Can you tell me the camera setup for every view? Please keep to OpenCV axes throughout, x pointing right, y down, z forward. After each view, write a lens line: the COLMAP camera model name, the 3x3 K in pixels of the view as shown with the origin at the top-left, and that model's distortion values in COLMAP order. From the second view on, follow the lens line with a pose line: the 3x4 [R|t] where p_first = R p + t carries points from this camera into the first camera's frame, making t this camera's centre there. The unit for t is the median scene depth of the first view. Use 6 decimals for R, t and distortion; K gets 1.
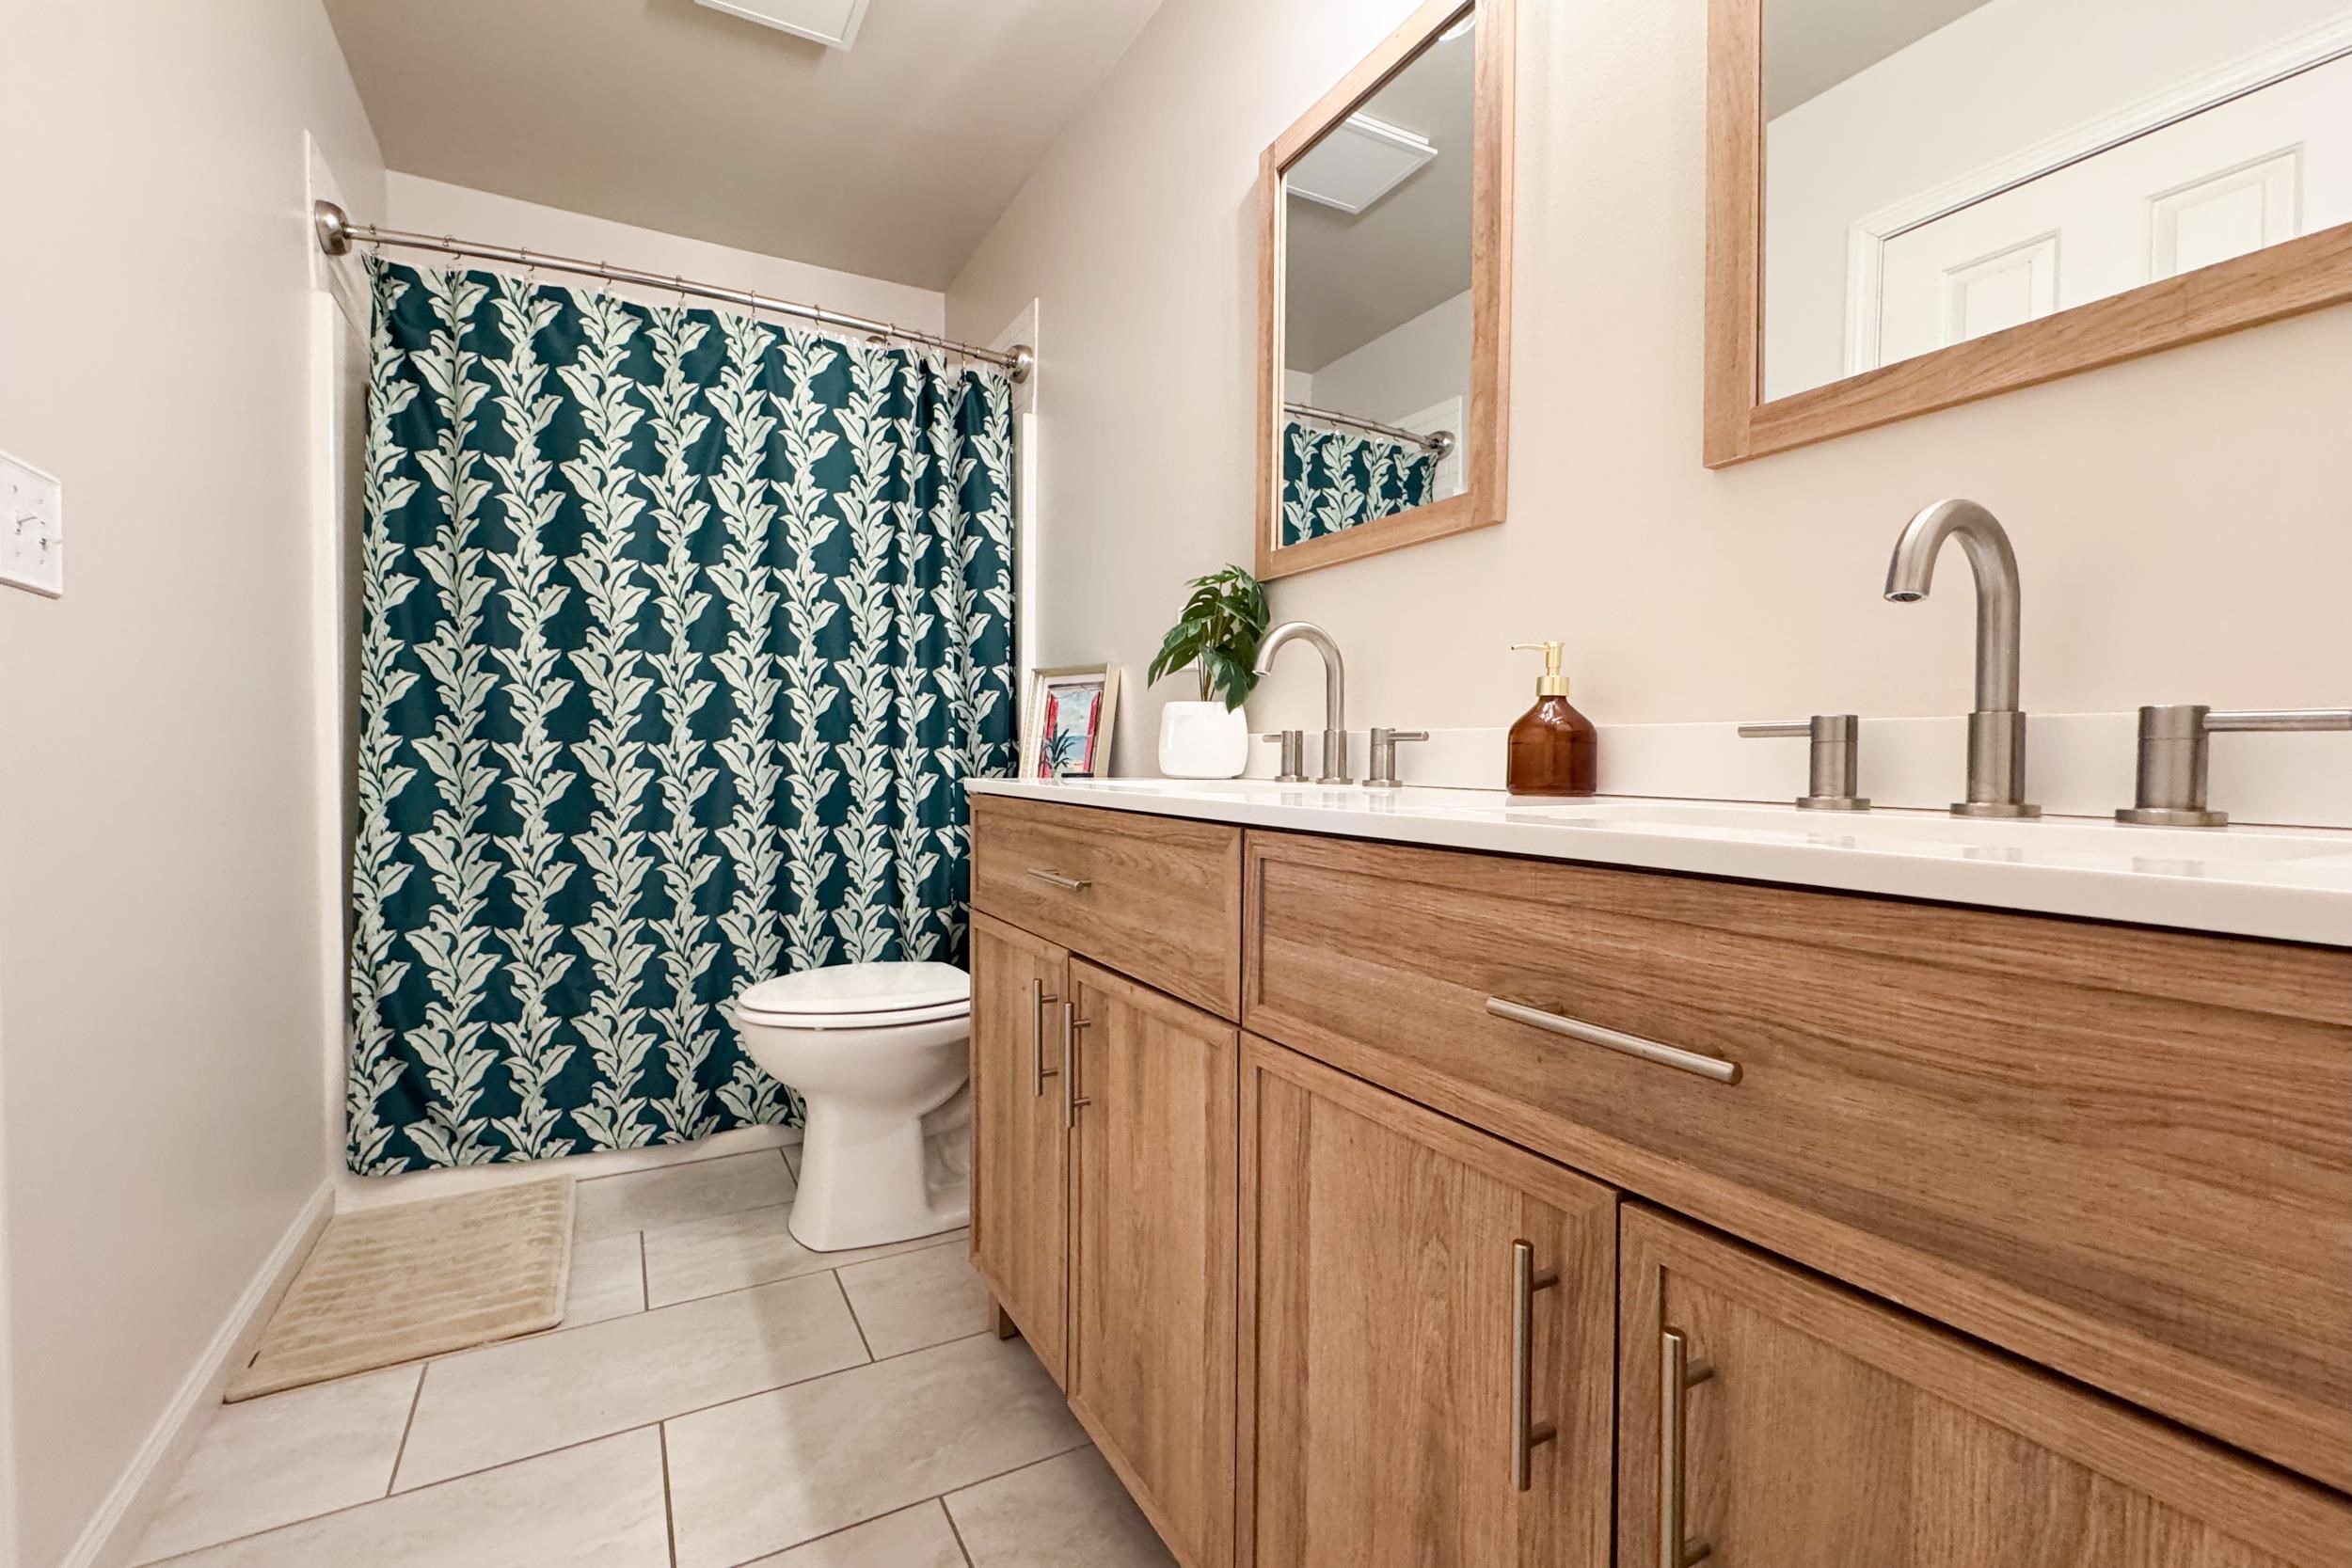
lens RADIAL K [[910.1, 0, 1064.8], [0, 910.1, 784.4], [0, 0, 1]] dist [0.014207, -0.000924]
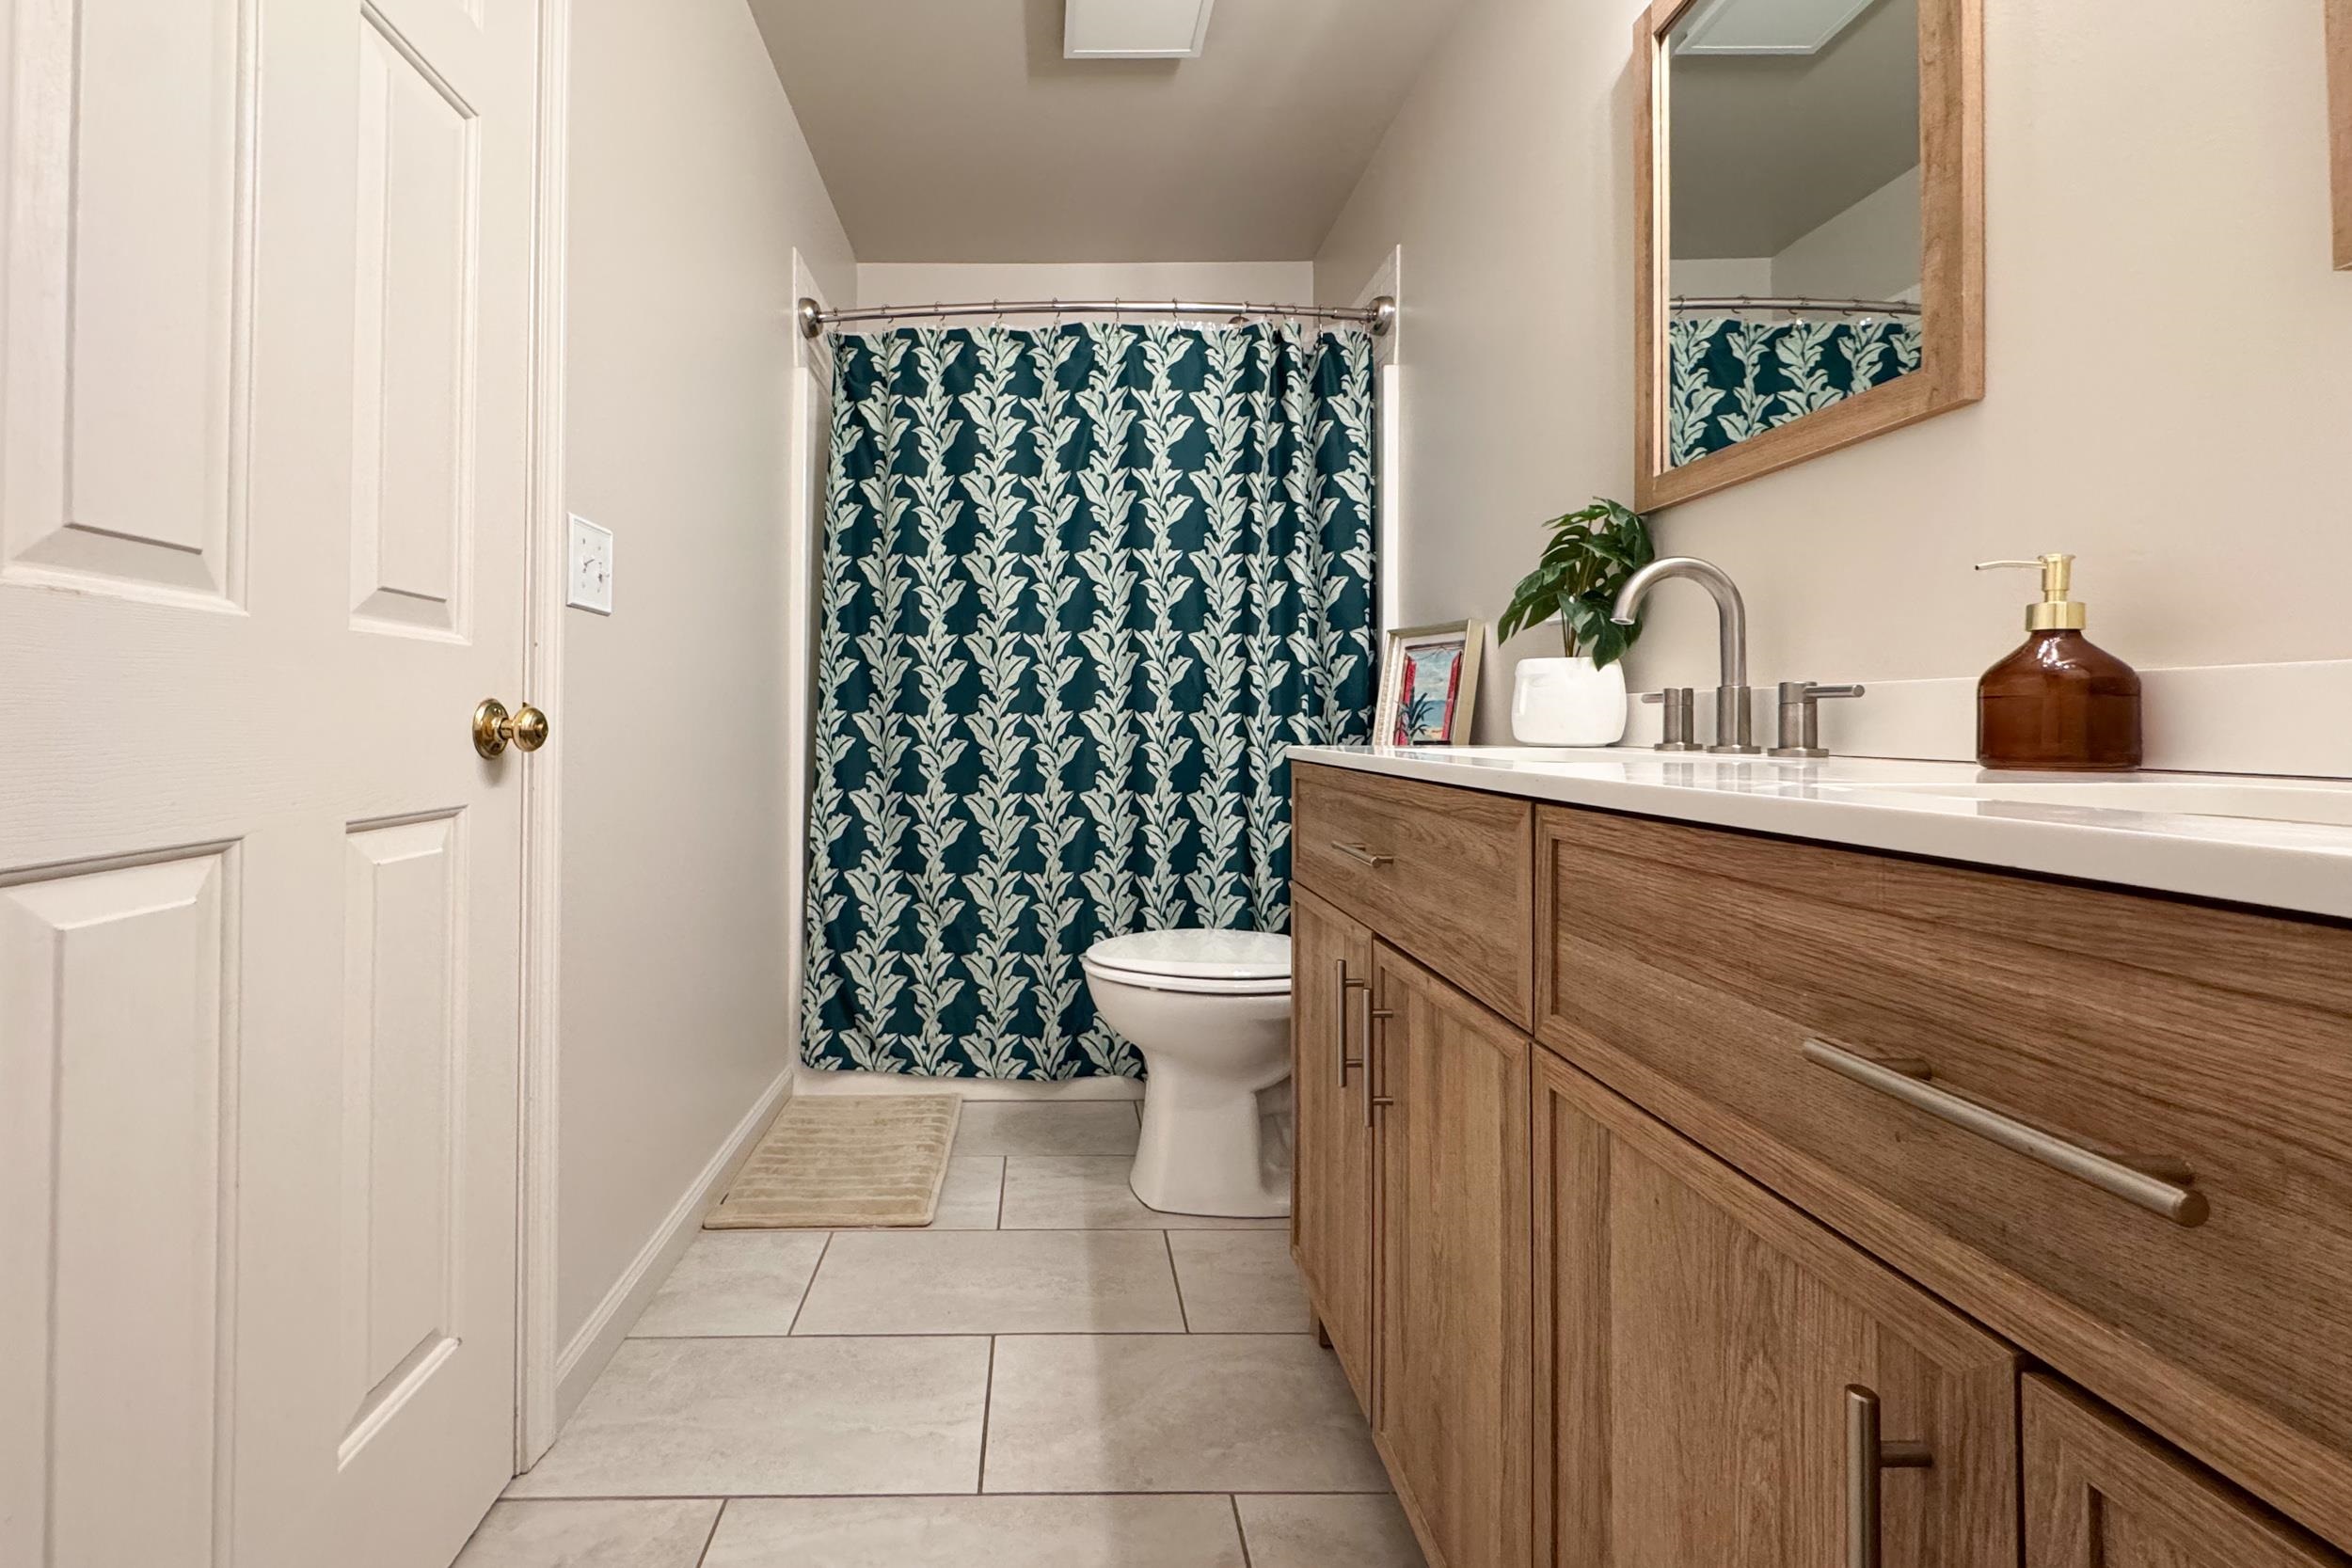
lens RADIAL K [[910.1, 0, 1158.6], [0, 910.1, 721.9], [0, 0, 1]] dist [0.014207, -0.000924]
pose [[0.912595, -0.009260, -0.408760, 0.163767], [-0.005956, 0.999336, -0.035937, 0.003801], [0.408821, 0.035230, 0.911934, 0.054964]]
